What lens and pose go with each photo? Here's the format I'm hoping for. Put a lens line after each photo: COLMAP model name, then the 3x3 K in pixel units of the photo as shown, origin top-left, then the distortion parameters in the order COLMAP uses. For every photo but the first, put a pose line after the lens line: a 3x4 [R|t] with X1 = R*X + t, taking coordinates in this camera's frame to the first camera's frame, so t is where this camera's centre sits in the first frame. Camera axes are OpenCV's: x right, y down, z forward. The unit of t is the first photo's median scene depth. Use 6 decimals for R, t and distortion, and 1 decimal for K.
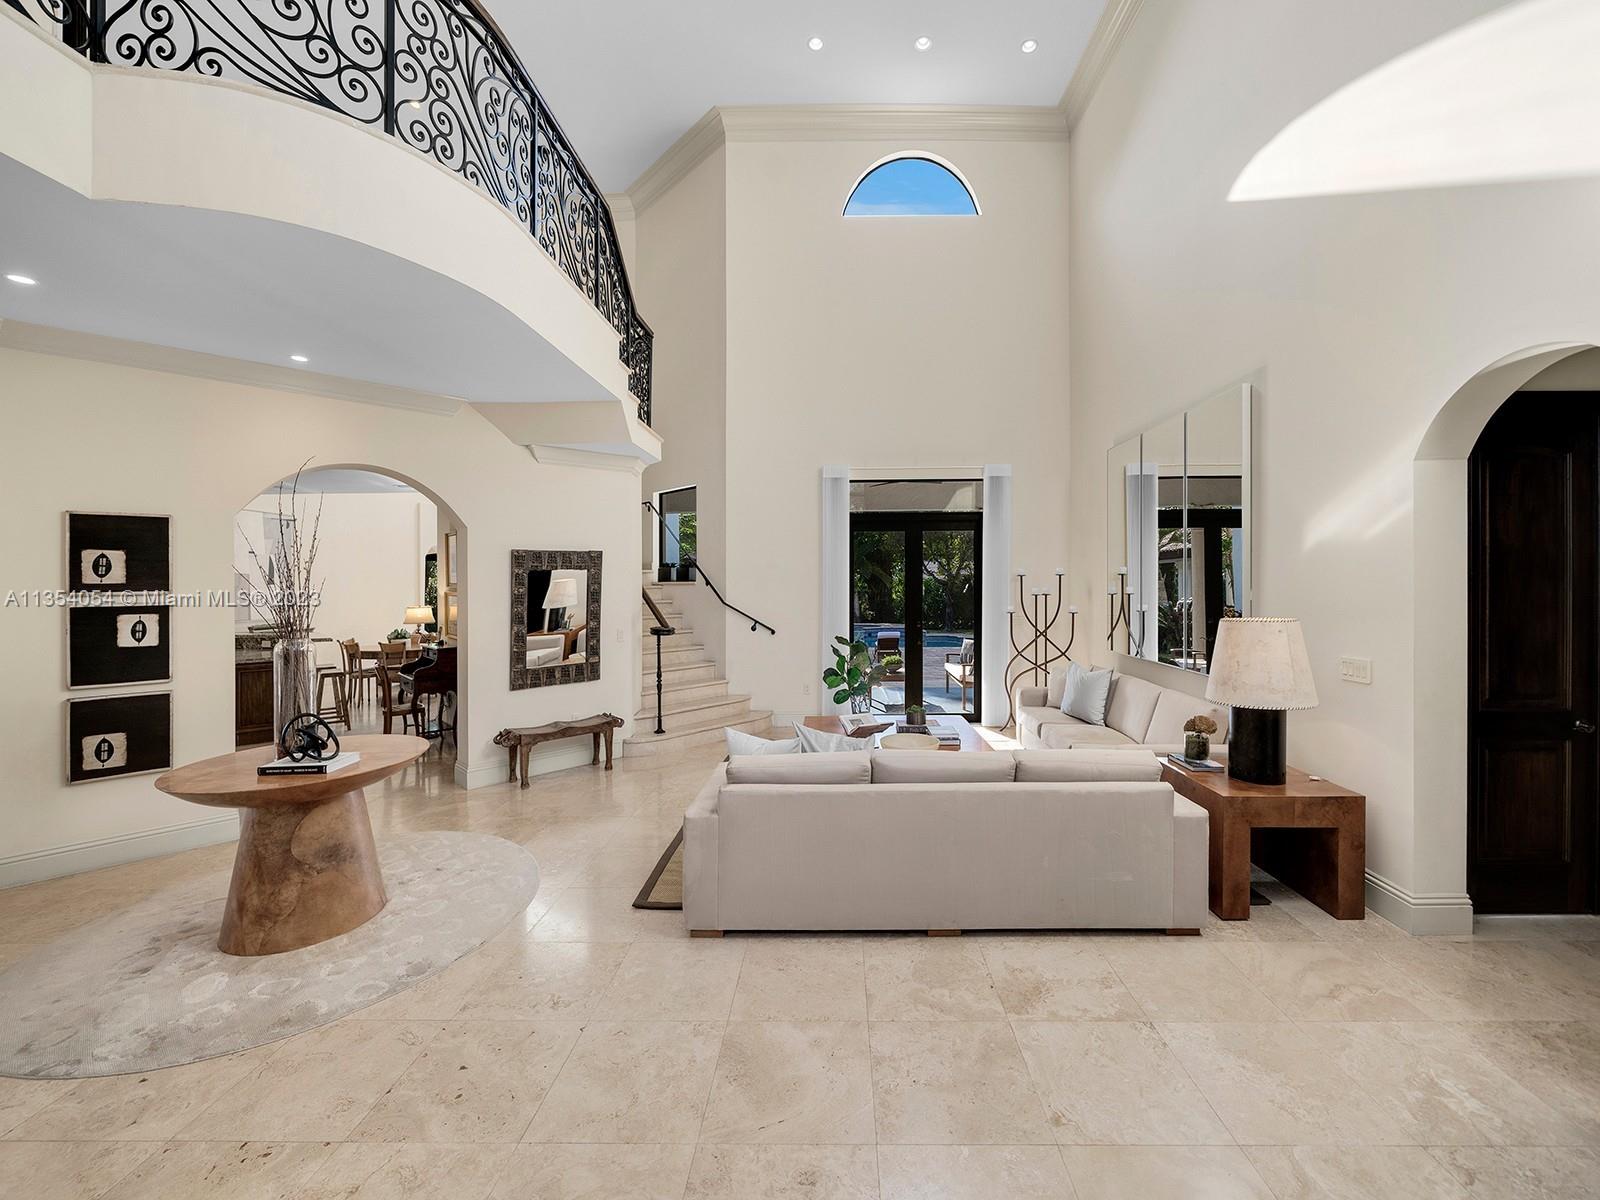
lens RADIAL K [[657.8, 0, 833.4], [0, 657.8, 583.4], [0, 0, 1]] dist [-0.000434, 0.000151]
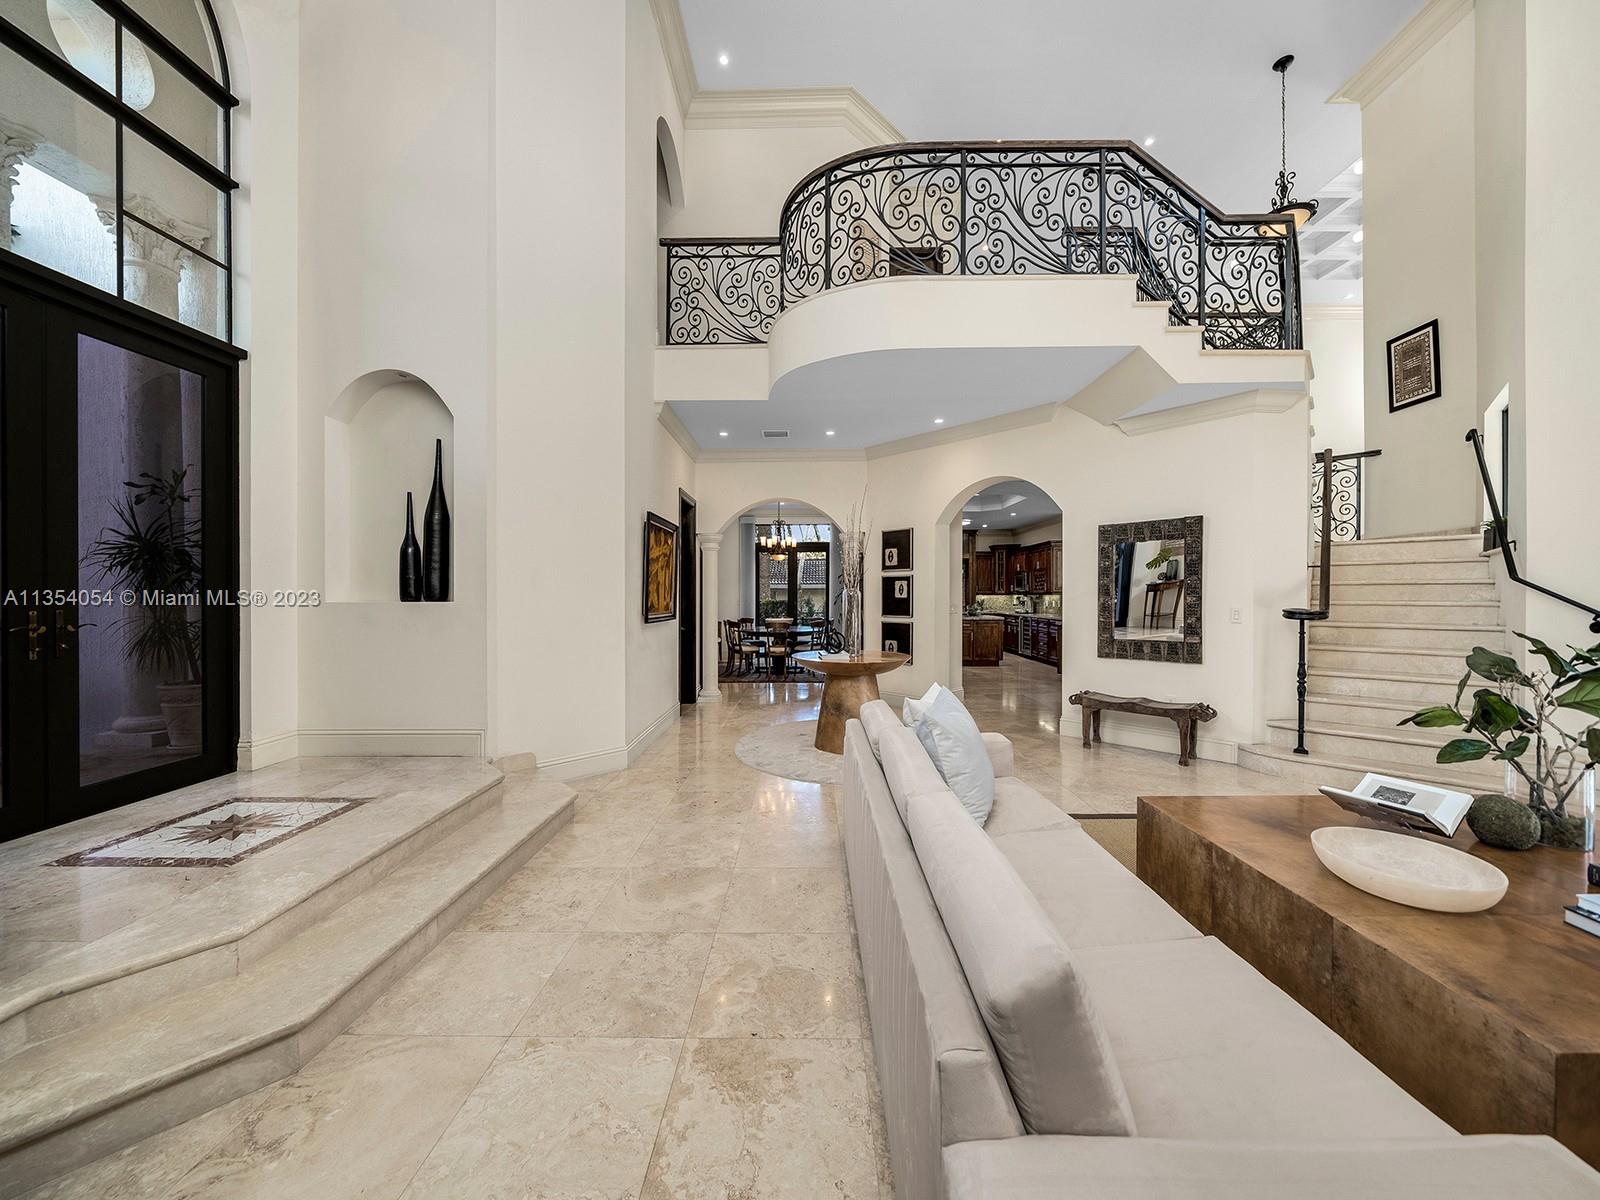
lens RADIAL K [[568.6, 0, 805.9], [0, 568.6, 594.7], [0, 0, 1]] dist [-0.000540, -0.000028]
pose [[-0.016533, 0.007977, -0.999832, 0.640917], [0.001052, 0.999968, 0.007961, 0.076400], [0.999863, -0.000920, -0.016540, 0.774826]]
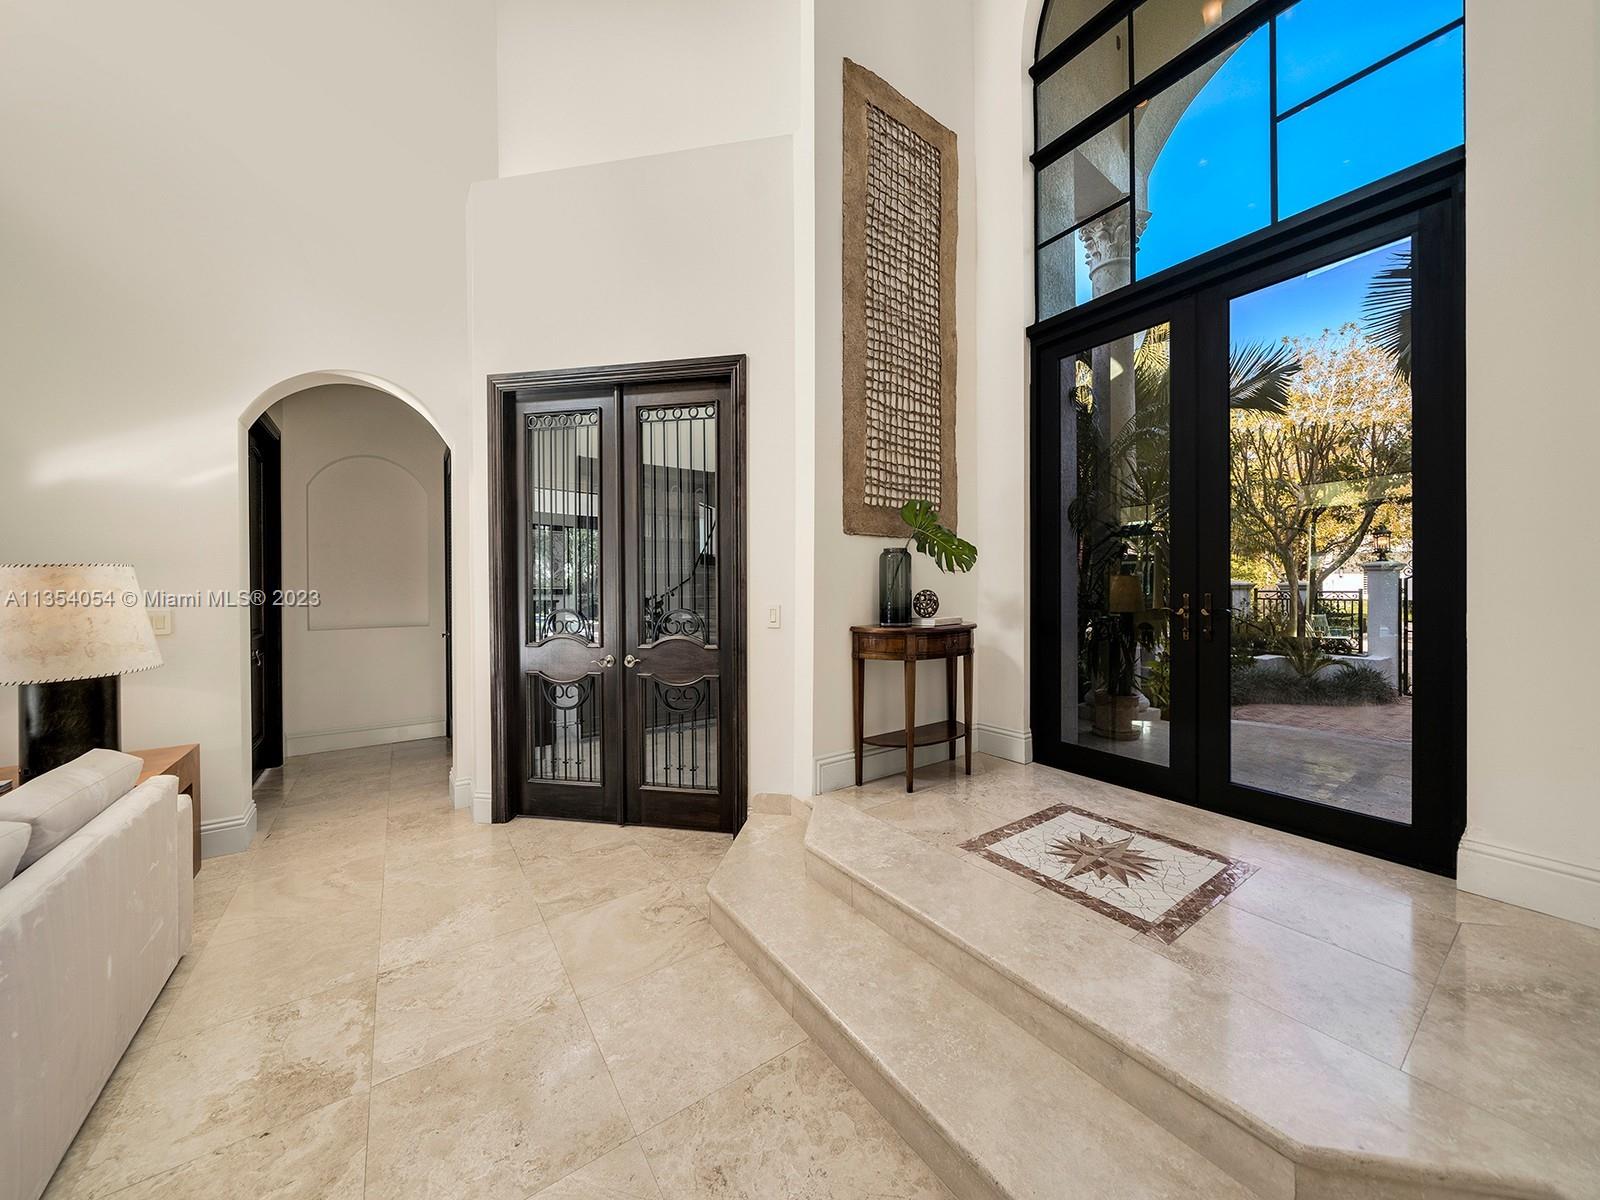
lens RADIAL K [[554.7, 0, 781.2], [0, 554.7, 588.4], [0, 0, 1]] dist [-0.000671, -0.000080]
pose [[-0.565197, 0.005965, 0.824934, -0.320318], [0.012718, 0.999918, 0.001483, 0.088375], [-0.824858, 0.011330, -0.565227, 0.645376]]
